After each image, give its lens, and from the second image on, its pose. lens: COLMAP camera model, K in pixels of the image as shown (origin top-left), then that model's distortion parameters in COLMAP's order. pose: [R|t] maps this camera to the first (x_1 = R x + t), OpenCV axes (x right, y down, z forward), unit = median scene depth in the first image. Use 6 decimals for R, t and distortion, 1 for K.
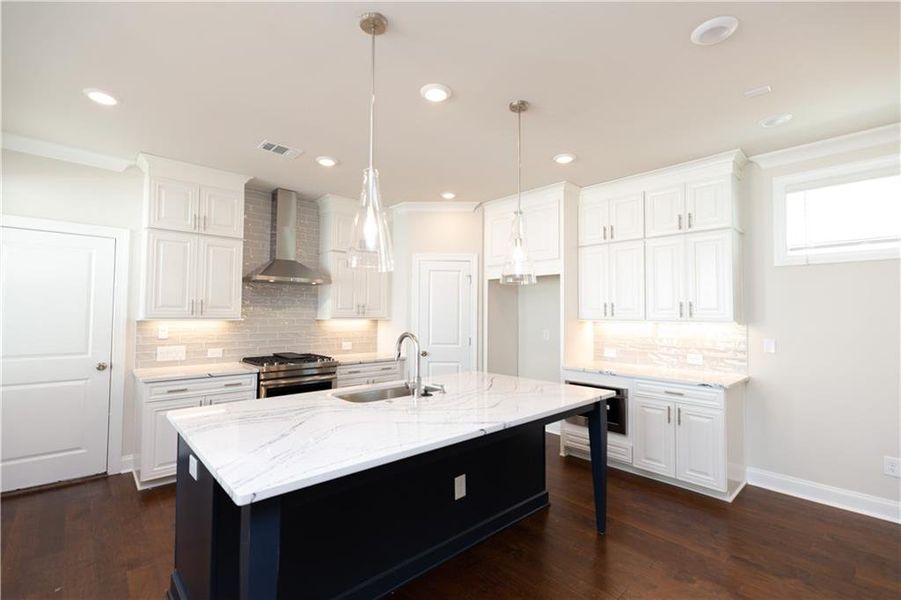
lens RADIAL K [[400.9, 0, 448.7], [0, 400.9, 299.2], [0, 0, 1]] dist [0.006280, 0.000142]
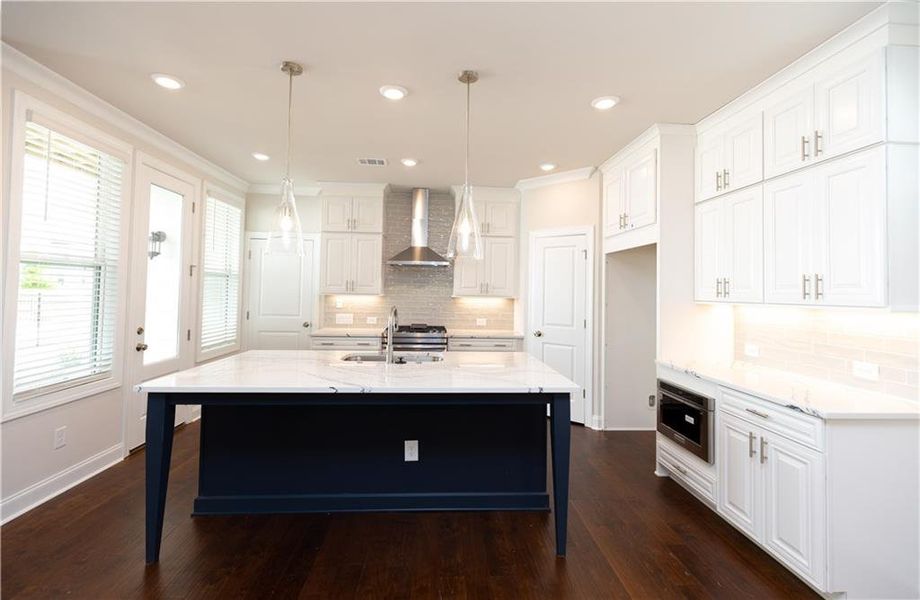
lens RADIAL K [[408.4, 0, 457.8], [0, 408.4, 278.9], [0, 0, 1]] dist [0.001851, 0.000141]
pose [[0.773663, -0.013766, -0.633448, 0.505681], [0.011320, 0.999905, -0.007903, 0.010672], [0.633497, -0.001056, 0.773745, 0.142234]]
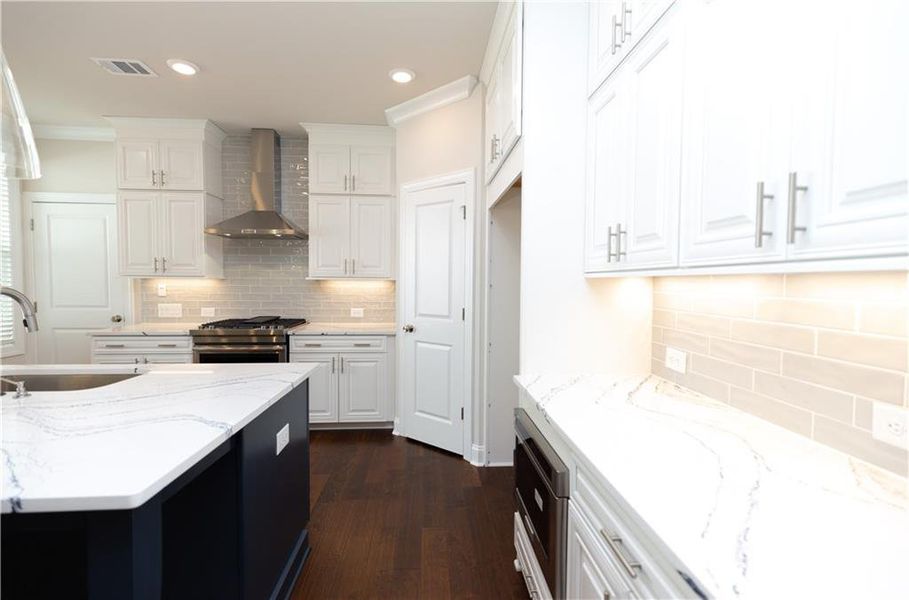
lens RADIAL K [[404.2, 0, 454.0], [0, 404.2, 297.0], [0, 0, 1]] dist [0.000571, 0.000254]
pose [[0.779257, 0.021921, -0.626322, 0.526963], [0.021889, 0.997826, 0.062157, 0.049249], [0.626323, -0.062146, 0.777083, 0.626850]]
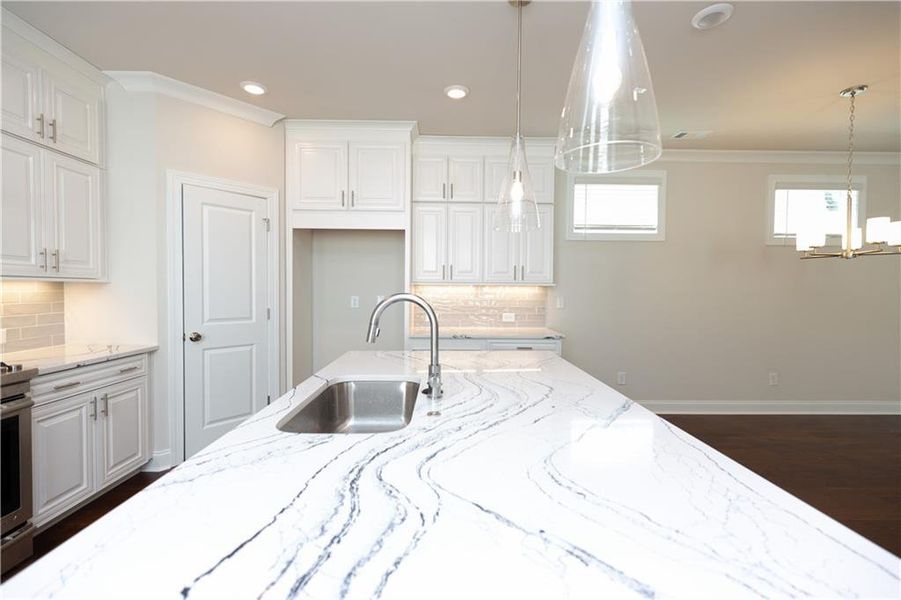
lens RADIAL K [[400.9, 0, 448.7], [0, 400.9, 299.2], [0, 0, 1]] dist [0.006280, 0.000142]
pose [[0.660340, -0.022898, 0.750618, -0.328165], [-0.030879, 0.997862, 0.057605, 0.035887], [-0.750332, -0.061217, 0.658221, 0.368029]]
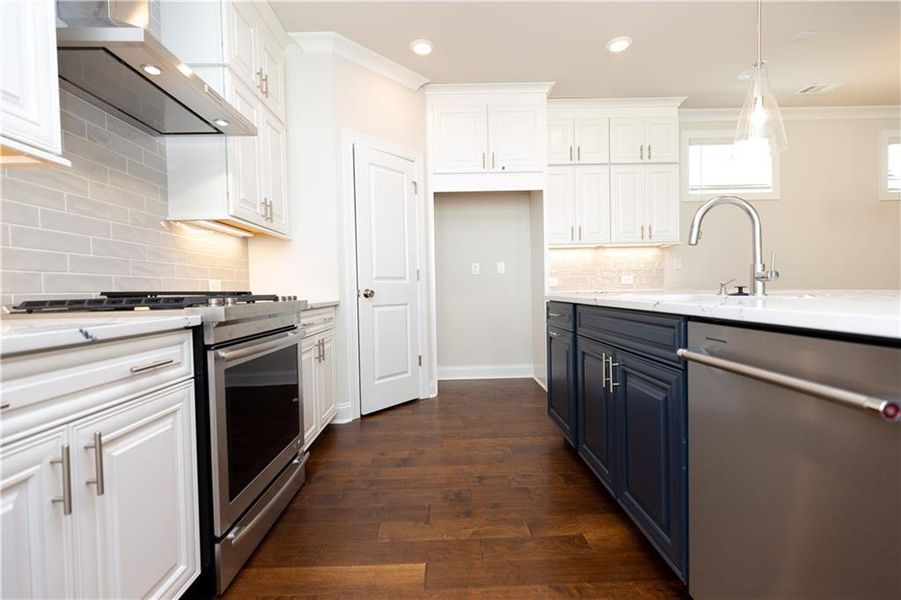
lens RADIAL K [[400.9, 0, 448.7], [0, 400.9, 299.2], [0, 0, 1]] dist [0.006280, 0.000142]
pose [[0.662952, -0.041155, 0.747530, -0.553221], [0.000009, 0.998488, 0.054963, 0.134360], [-0.748662, -0.036432, 0.661950, 0.591447]]
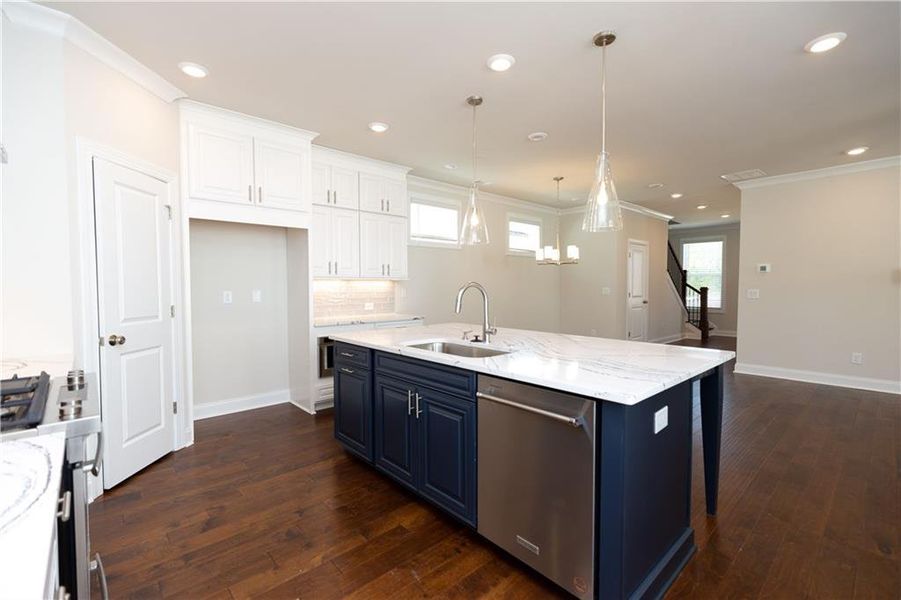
lens RADIAL K [[400.9, 0, 448.7], [0, 400.9, 299.2], [0, 0, 1]] dist [0.006280, 0.000142]
pose [[0.005680, -0.041730, 0.999113, -0.713982], [-0.034023, 0.998542, 0.041899, 0.055054], [-0.999405, -0.034231, 0.004251, 0.688417]]
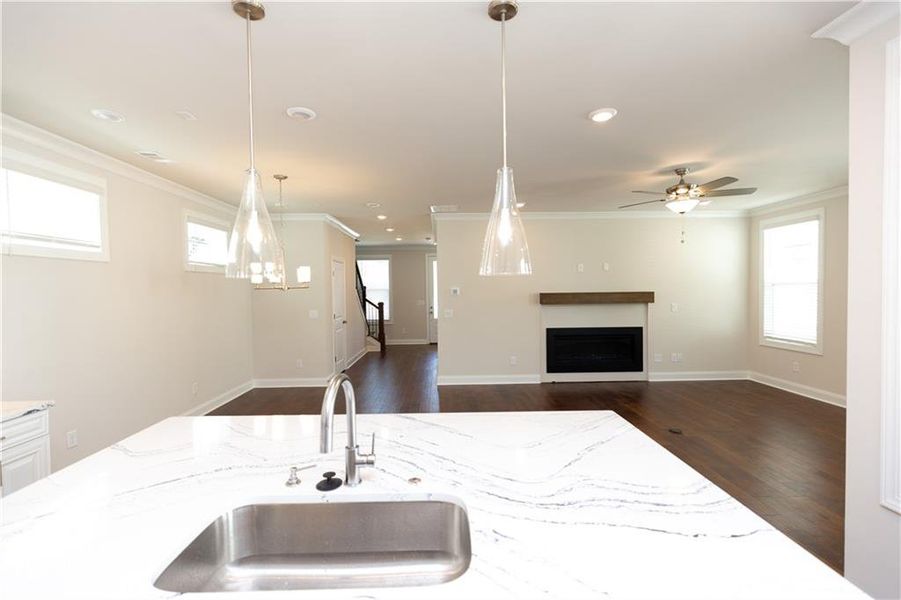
lens RADIAL K [[400.9, 0, 448.7], [0, 400.9, 299.2], [0, 0, 1]] dist [0.006280, 0.000142]
pose [[-0.754161, -0.017790, 0.656449, -0.335326], [-0.018915, 0.999807, 0.005365, -0.009042], [-0.656418, -0.008370, -0.754351, 0.837404]]
